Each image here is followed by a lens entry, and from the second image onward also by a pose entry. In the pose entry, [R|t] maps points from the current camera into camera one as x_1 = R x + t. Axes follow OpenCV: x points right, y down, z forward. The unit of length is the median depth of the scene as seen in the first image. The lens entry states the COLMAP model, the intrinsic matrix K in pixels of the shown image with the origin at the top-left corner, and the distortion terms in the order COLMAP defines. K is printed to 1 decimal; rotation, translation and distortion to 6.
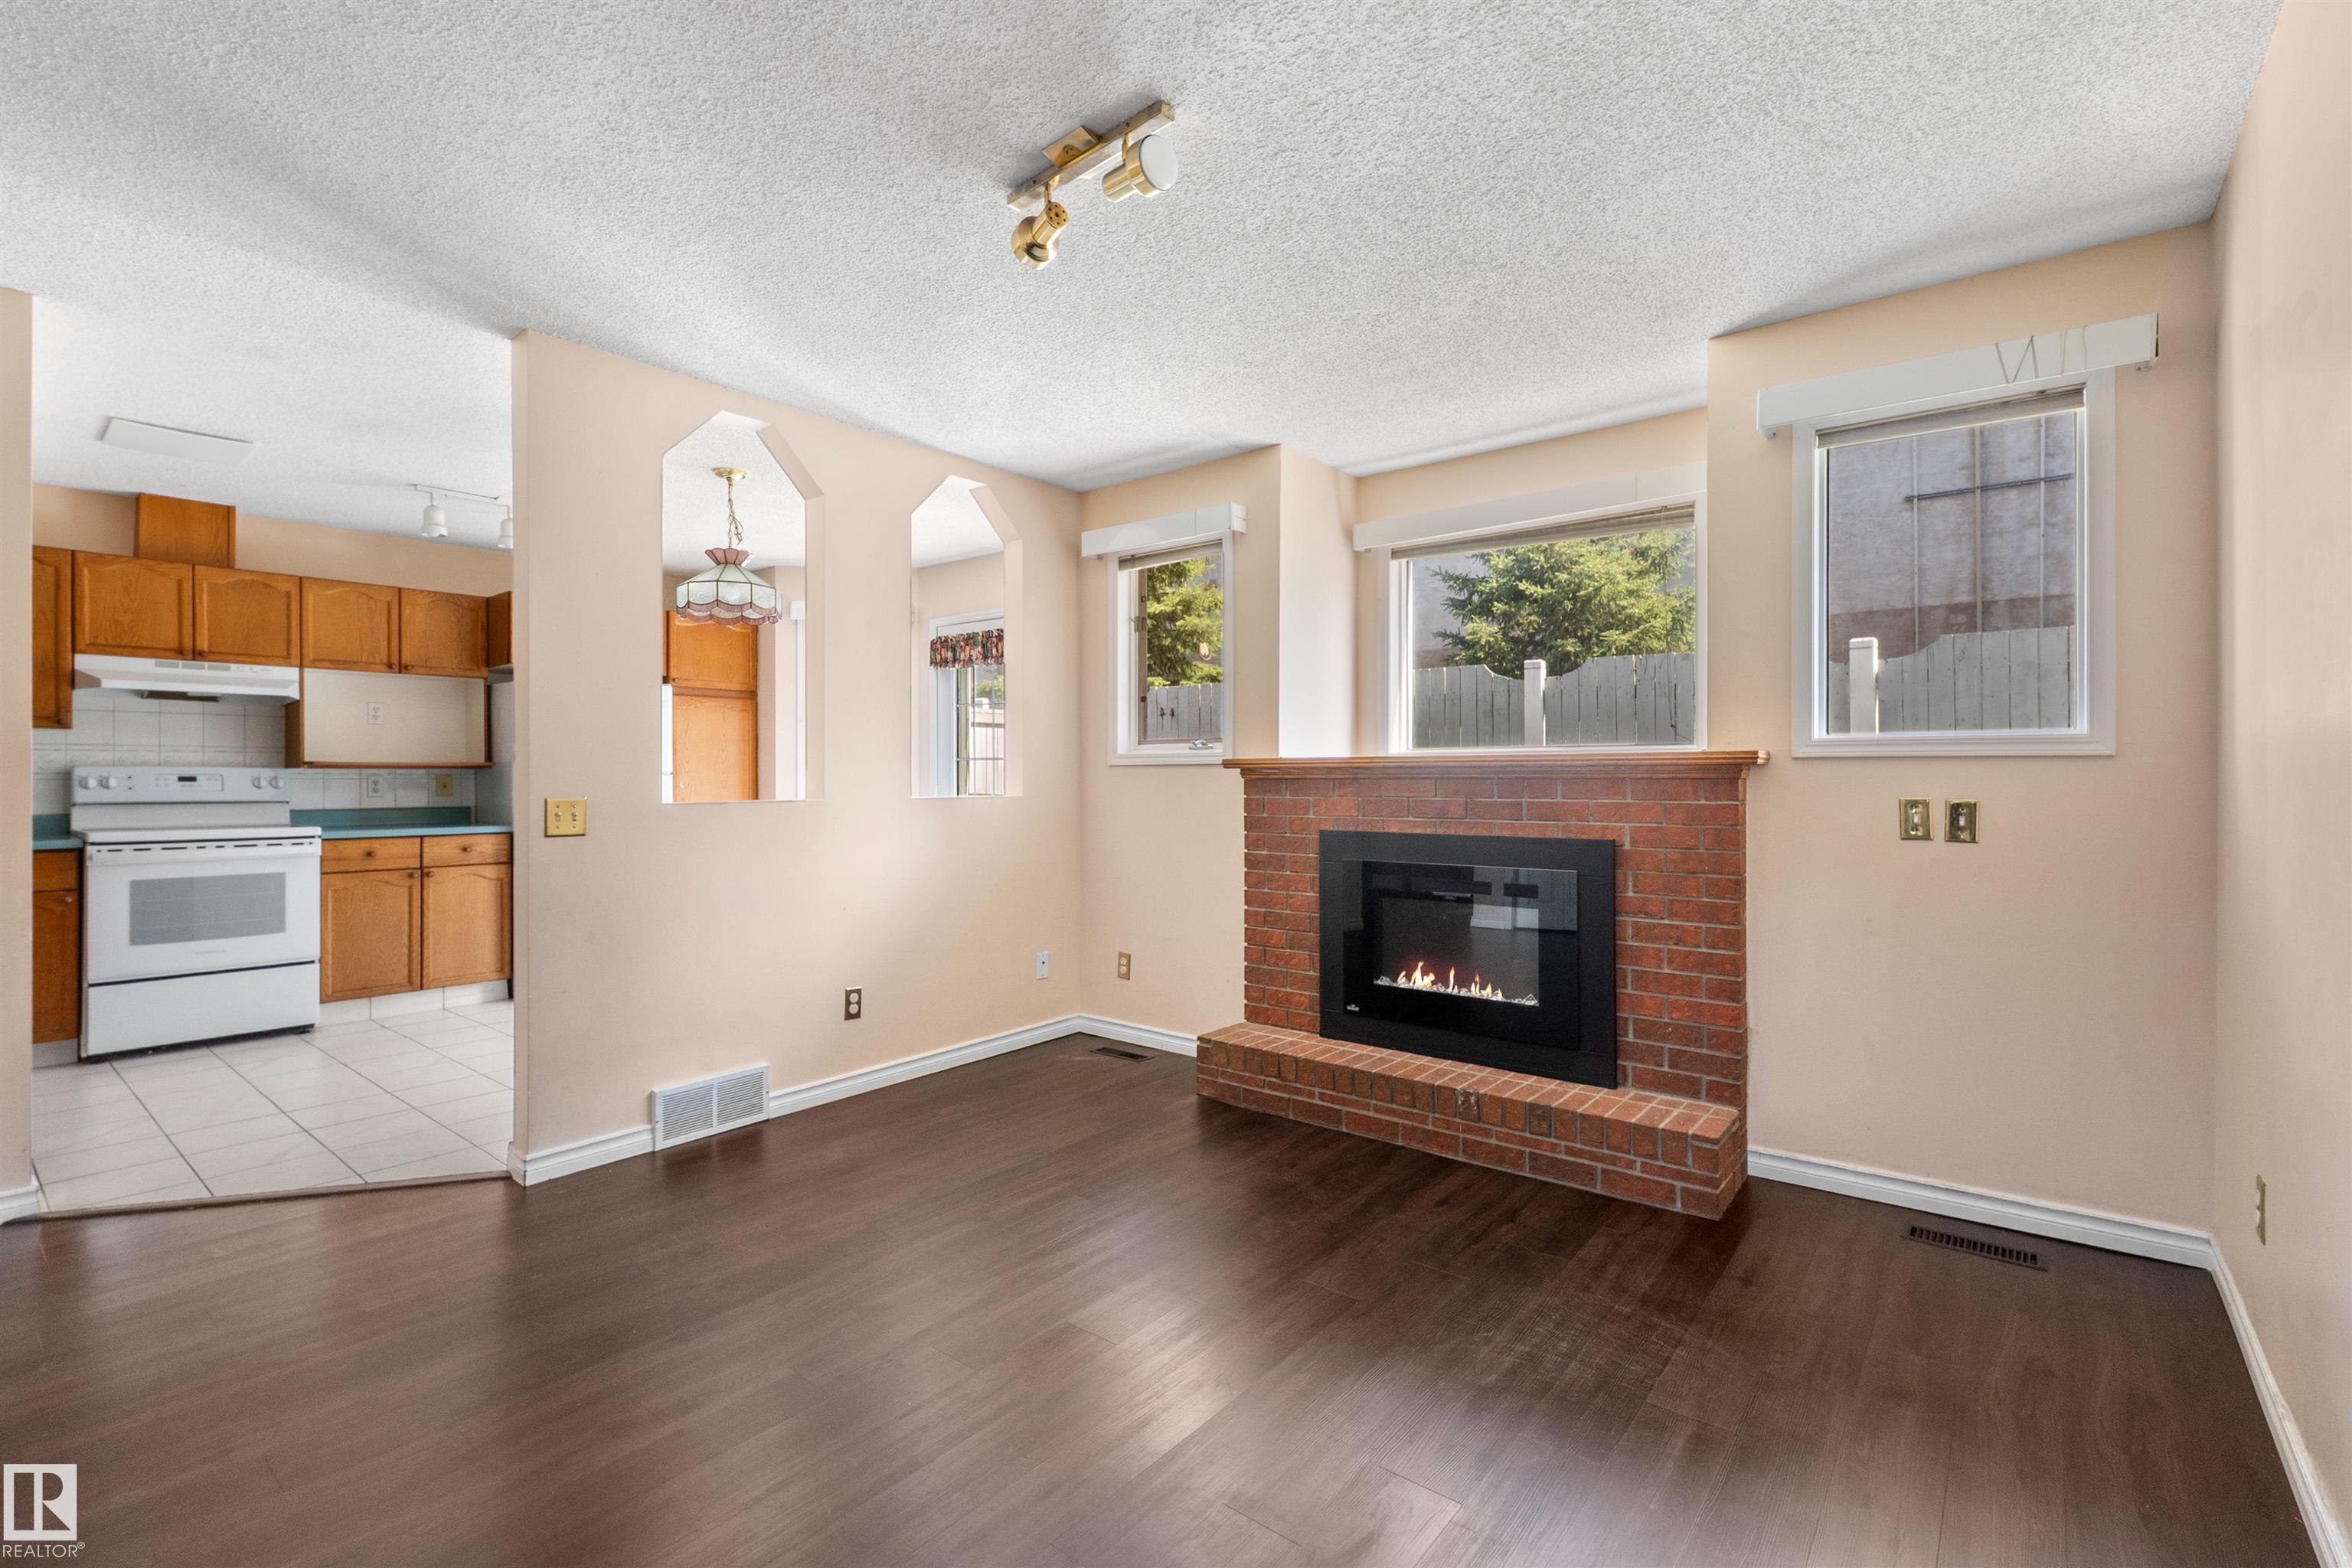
lens RADIAL K [[1048.2, 0, 1138.9], [0, 1048.2, 772.4], [0, 0, 1]] dist [0.012563, -0.007674]
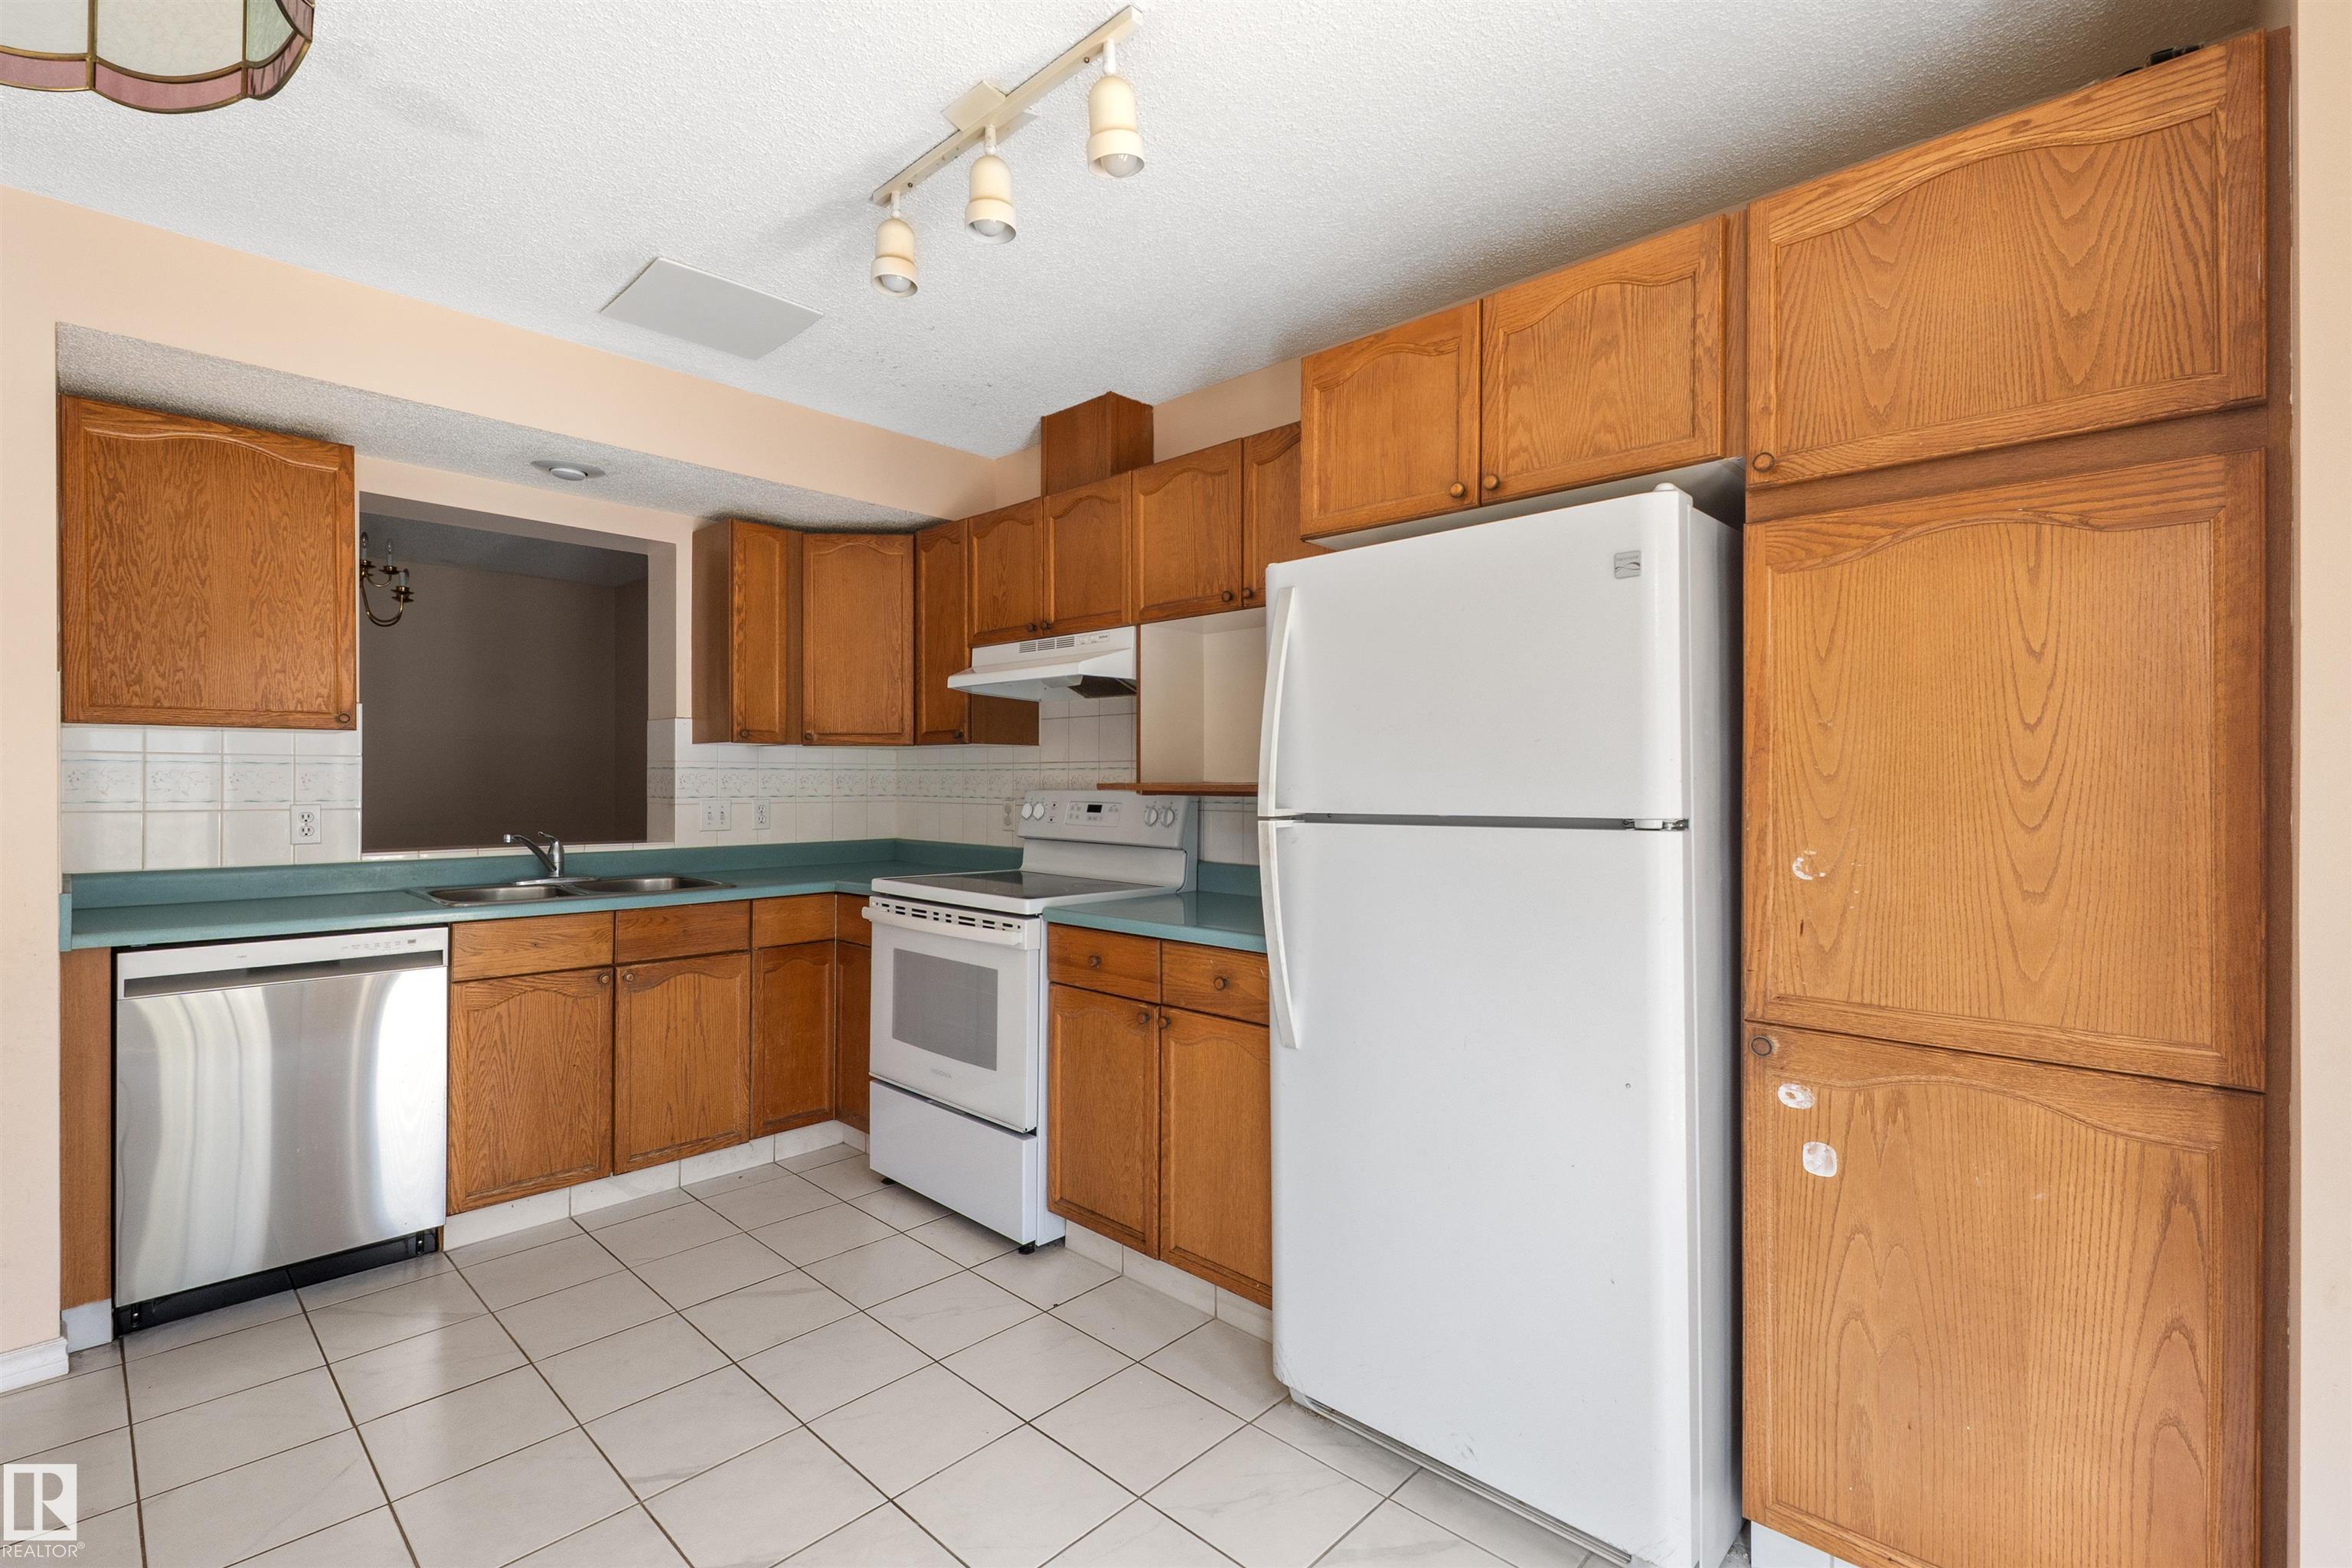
lens RADIAL K [[1032.9, 0, 1133.5], [0, 1032.9, 780.7], [0, 0, 1]] dist [0.011218, -0.007481]
pose [[-0.075091, 0.000857, -0.997176, -0.296363], [-0.000389, 1.000000, 0.000889, -0.017016], [0.997177, 0.000455, -0.075091, 1.425349]]
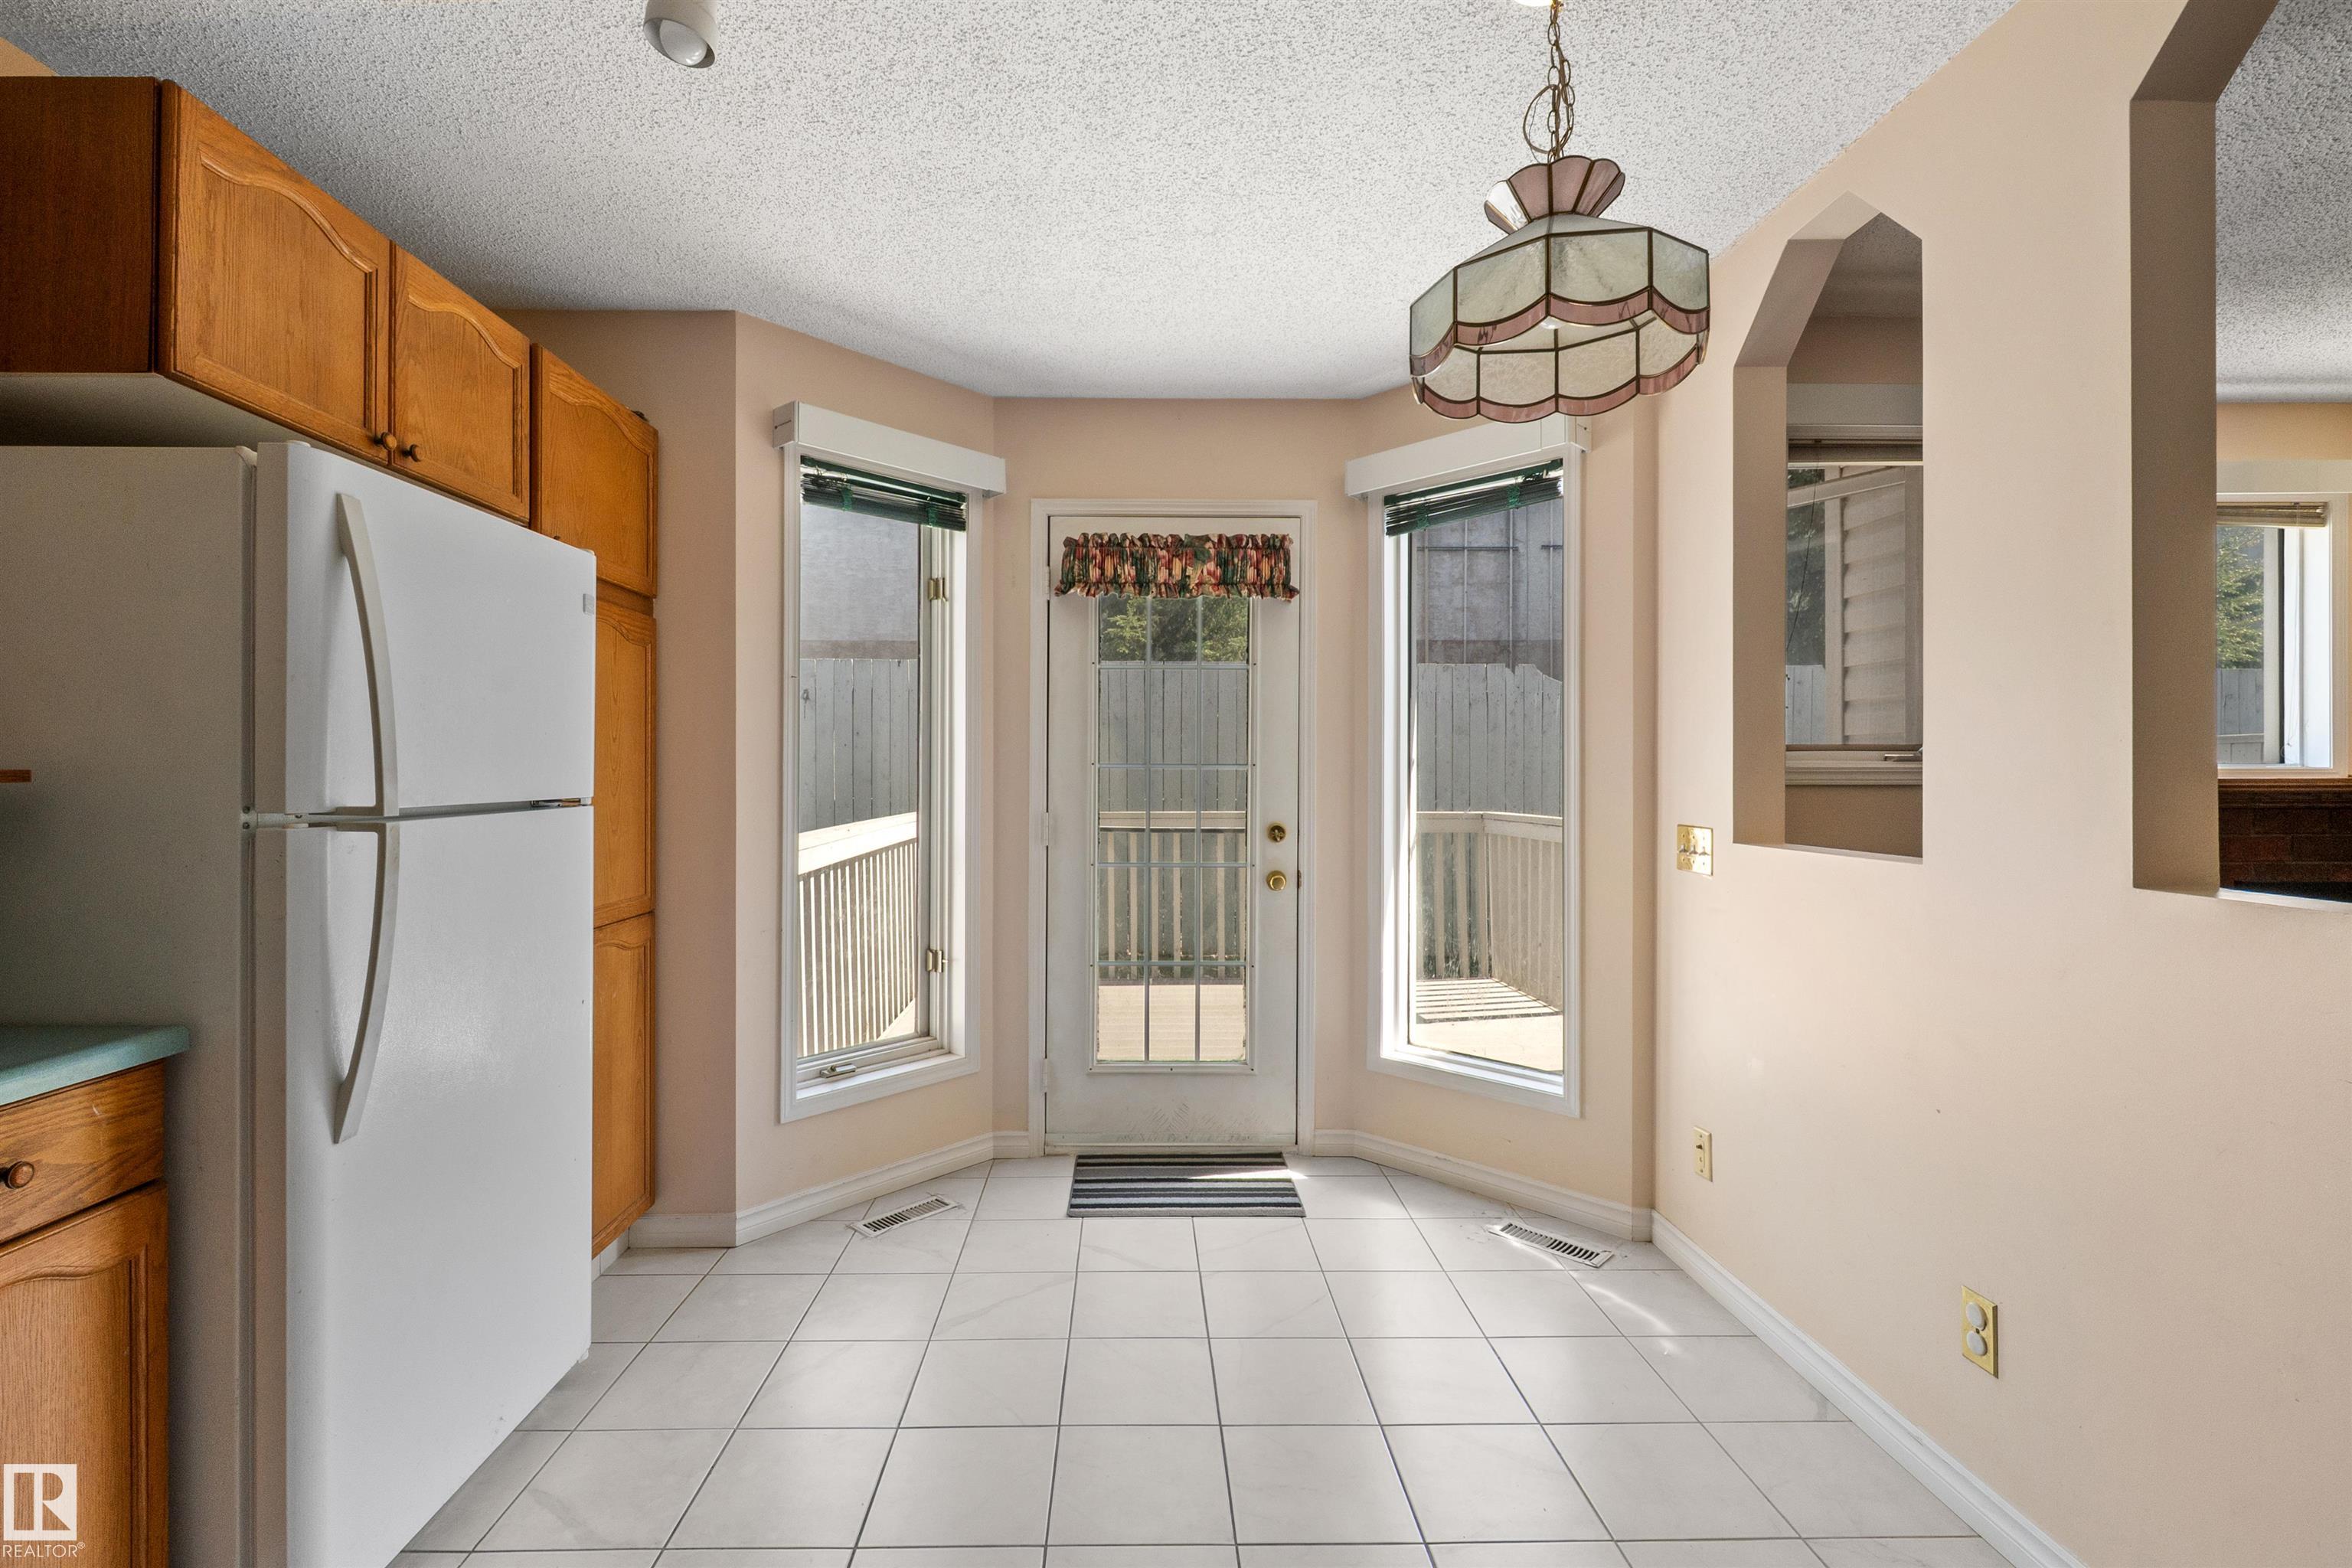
lens RADIAL K [[1045.3, 0, 1148.3], [0, 1045.3, 772.9], [0, 0, 1]] dist [0.015927, -0.008008]
pose [[0.751438, 0.002834, 0.659798, -0.865853], [-0.003545, 0.999994, -0.000257, -0.015018], [-0.659794, -0.002146, 0.751443, 0.980150]]
